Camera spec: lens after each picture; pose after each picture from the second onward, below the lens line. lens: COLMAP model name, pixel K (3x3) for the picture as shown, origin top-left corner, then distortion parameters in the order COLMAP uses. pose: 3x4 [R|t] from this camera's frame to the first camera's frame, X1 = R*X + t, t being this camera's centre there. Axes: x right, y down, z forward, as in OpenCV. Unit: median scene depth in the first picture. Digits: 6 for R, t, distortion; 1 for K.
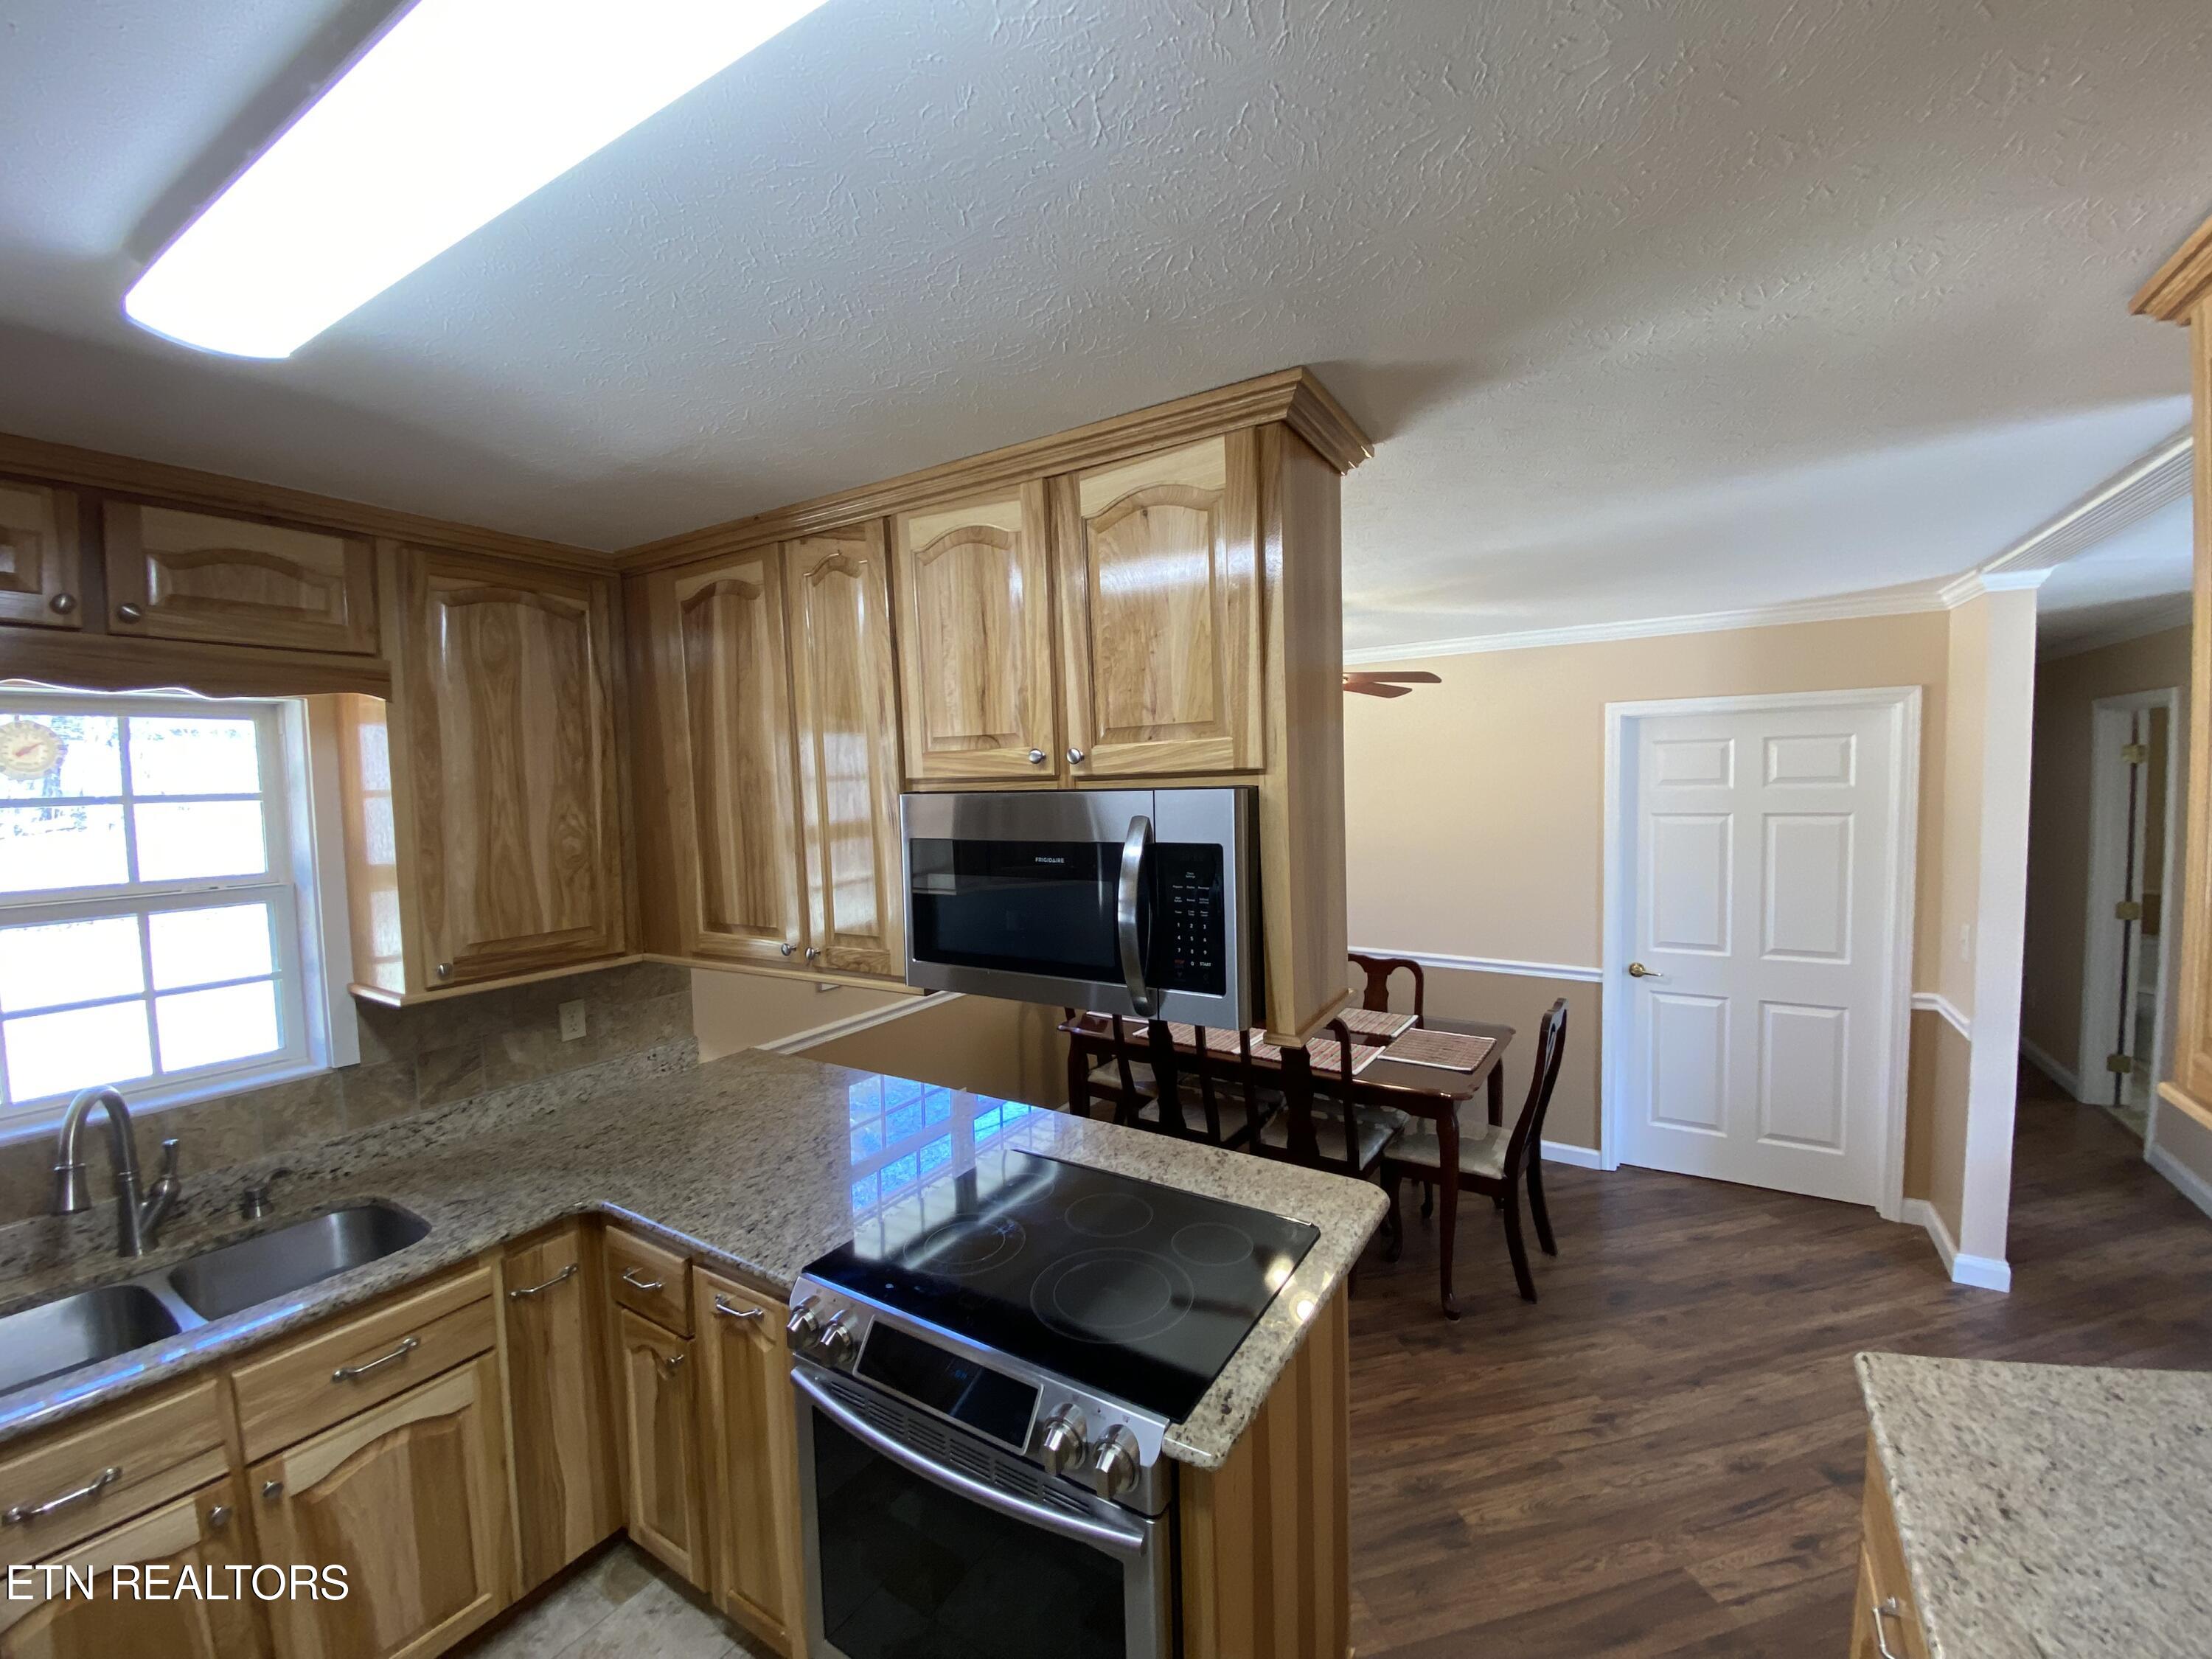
lens RADIAL K [[895.2, 0, 1113.1], [0, 895.2, 825.3], [0, 0, 1]] dist [0.014449, -0.016830]
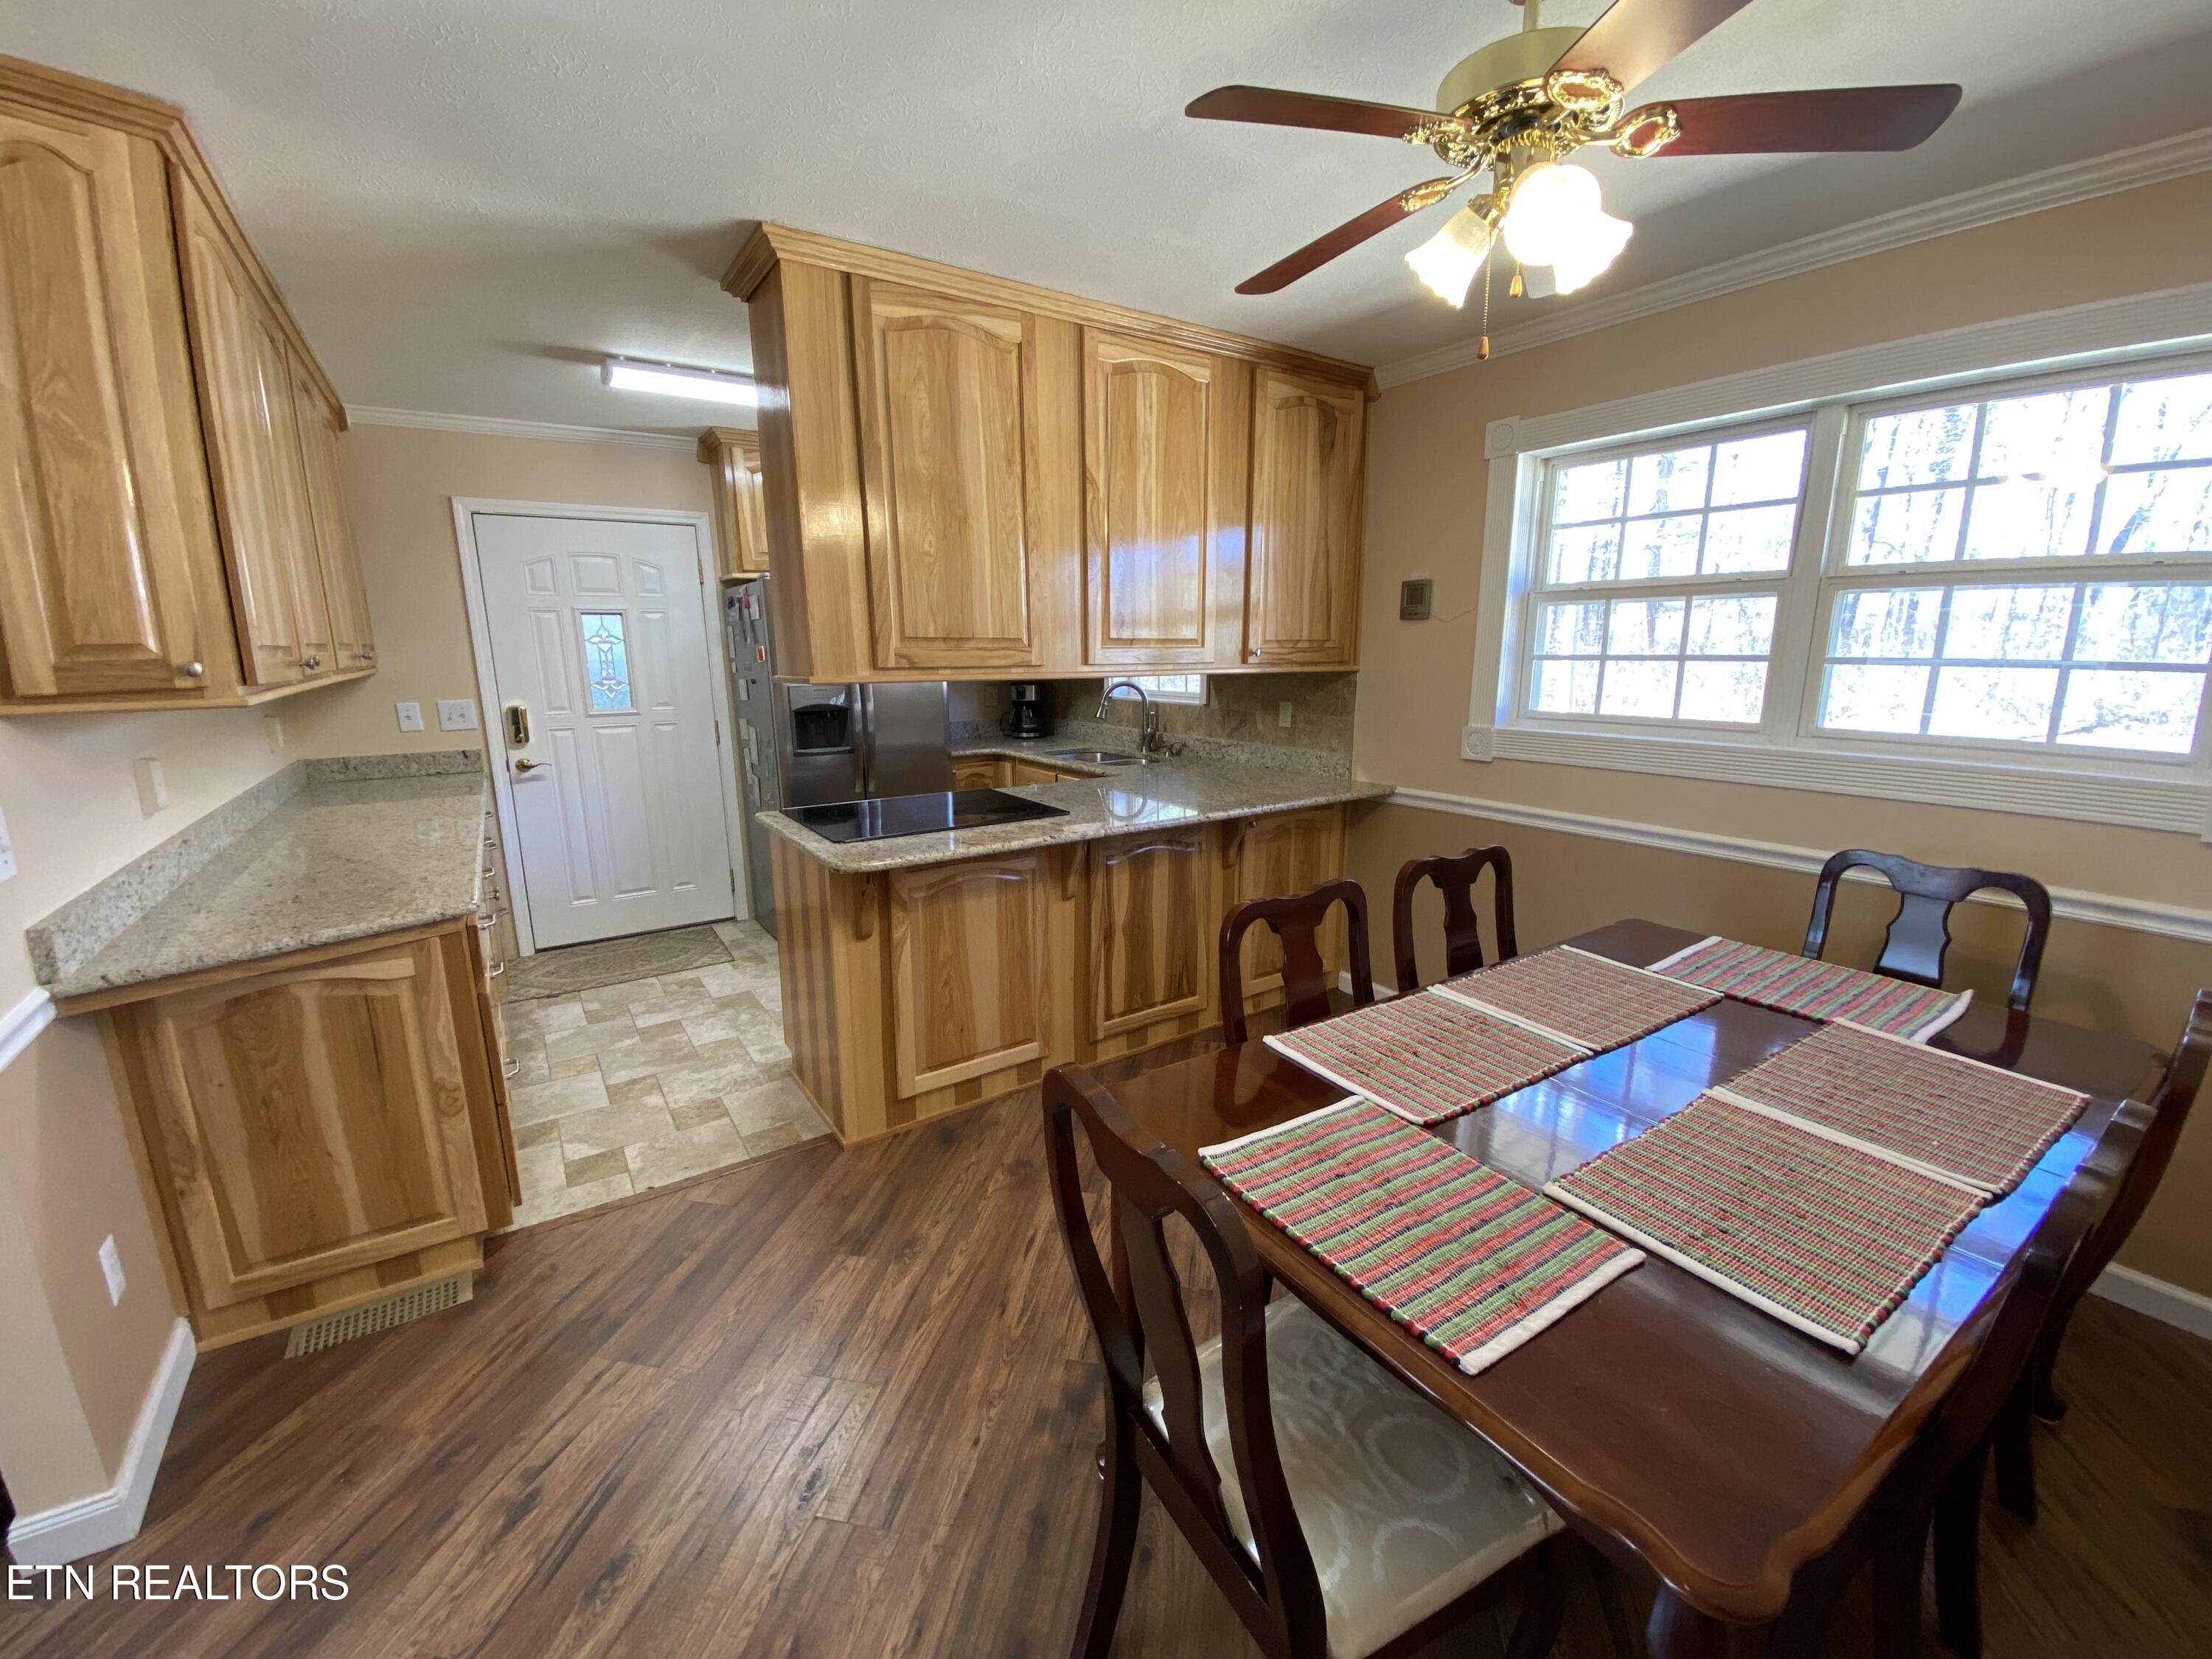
lens RADIAL K [[895.2, 0, 1103.9], [0, 895.2, 834.2], [0, 0, 1]] dist [0.014449, -0.016830]
pose [[-0.414512, 0.217351, -0.883707, 1.163158], [-0.032921, 0.966843, 0.253241, 0.052008], [0.909448, 0.134064, -0.393612, 1.730792]]
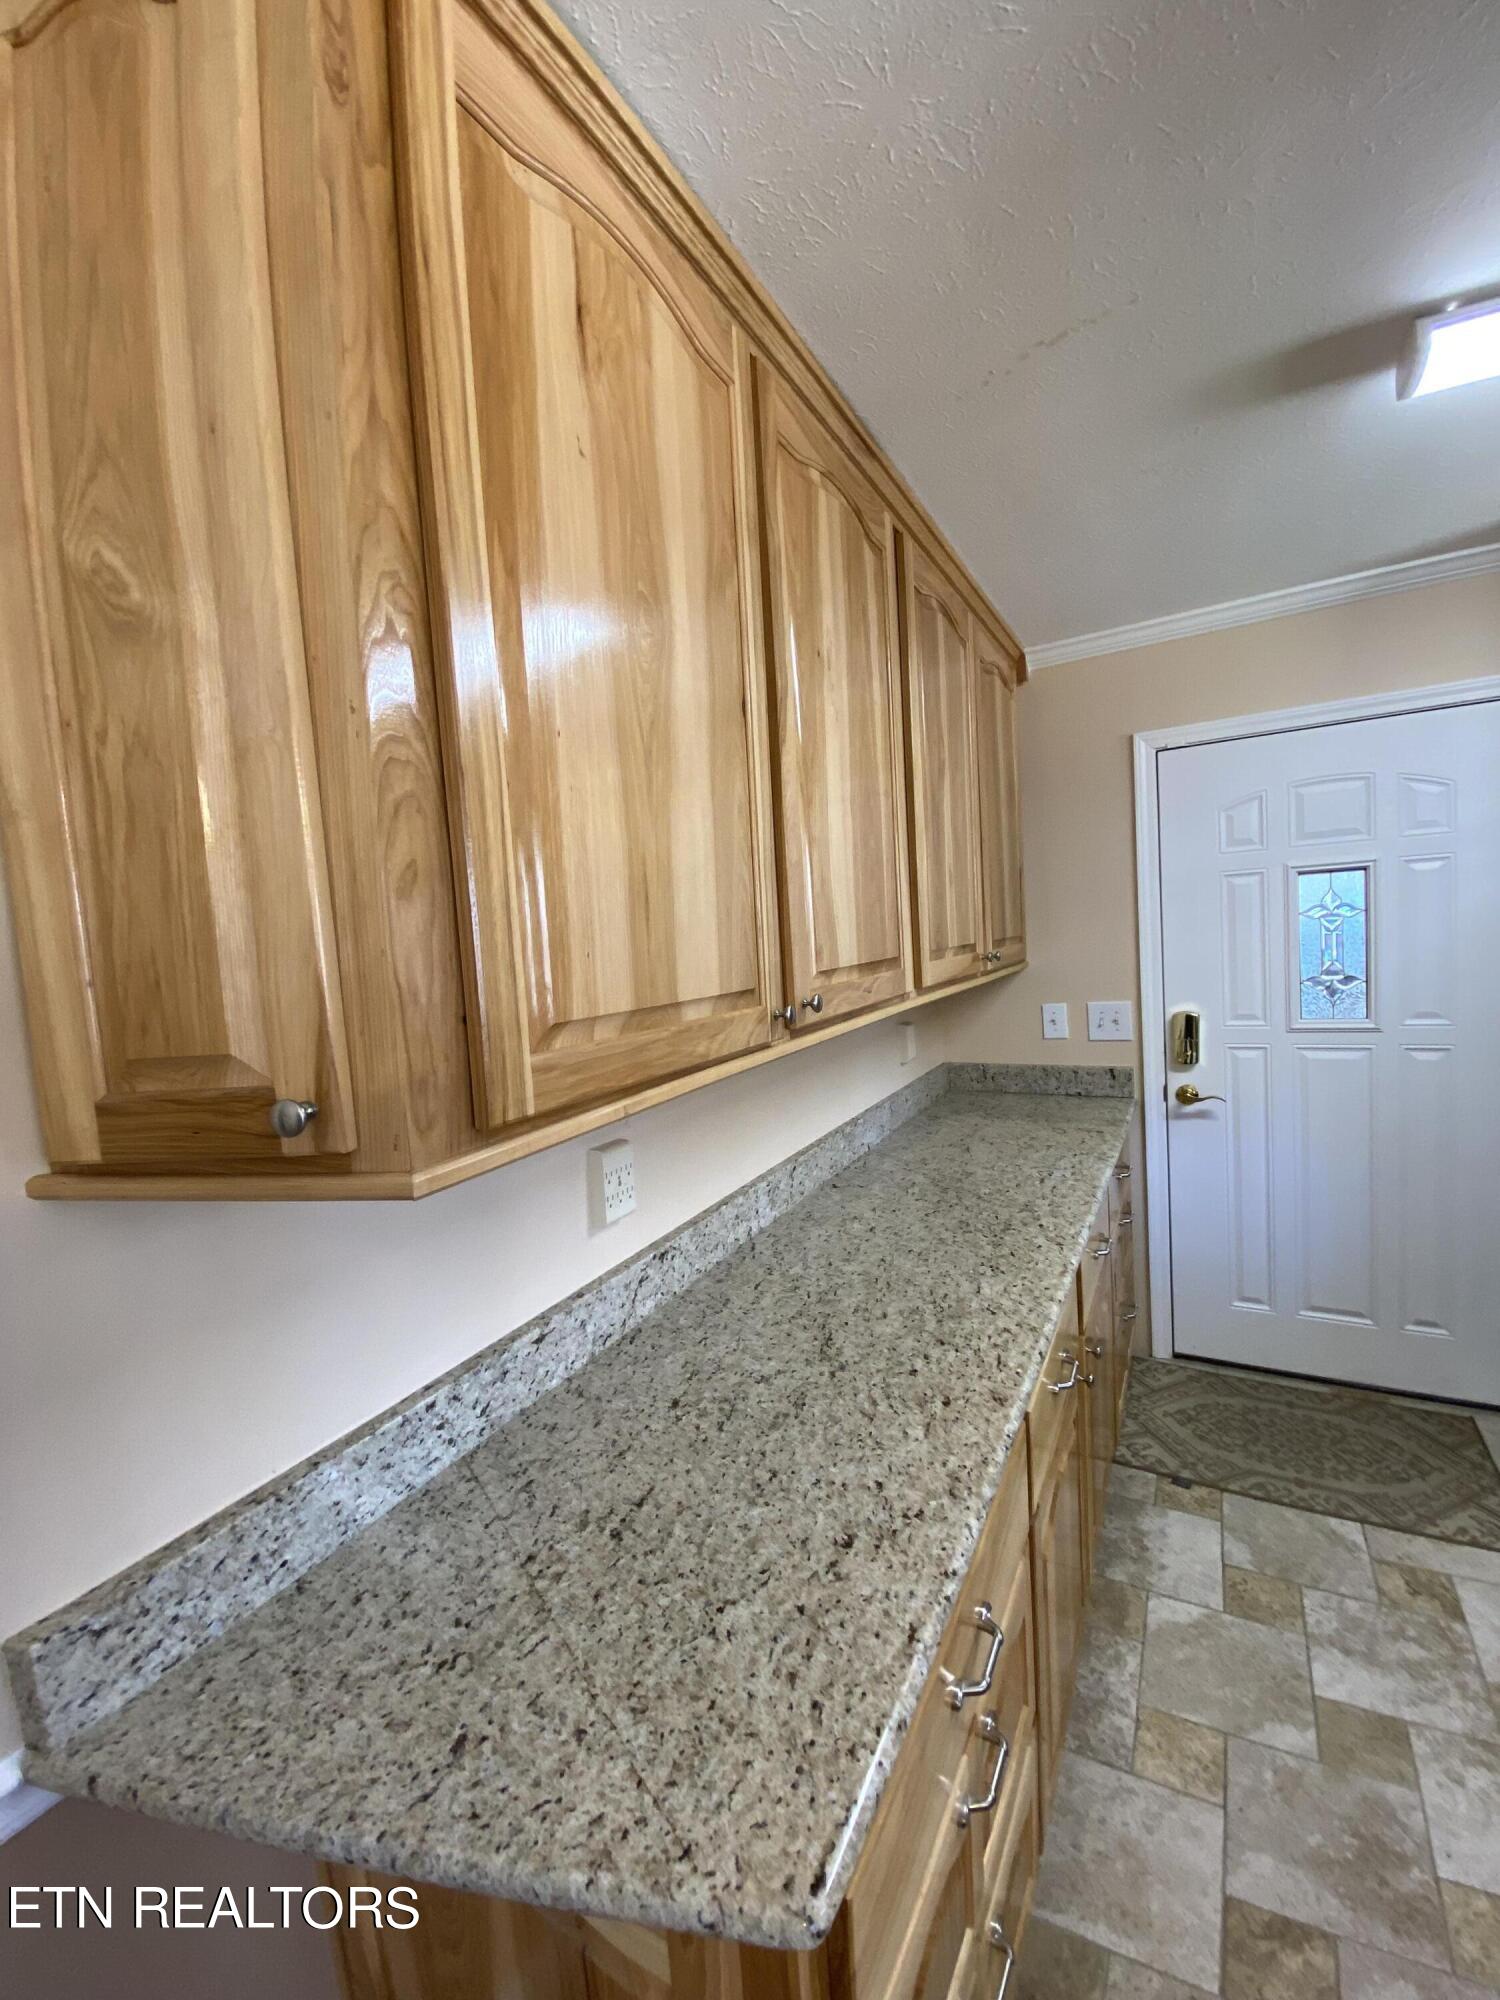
lens RADIAL K [[809.4, 0, 753.8], [0, 809.4, 990.9], [0, 0, 1]] dist [0.014449, -0.016830]
pose [[-0.995023, 0.092452, -0.037170, 0.577126], [0.086894, 0.987642, 0.130433, 0.069319], [0.048770, 0.126554, -0.990760, 0.915076]]
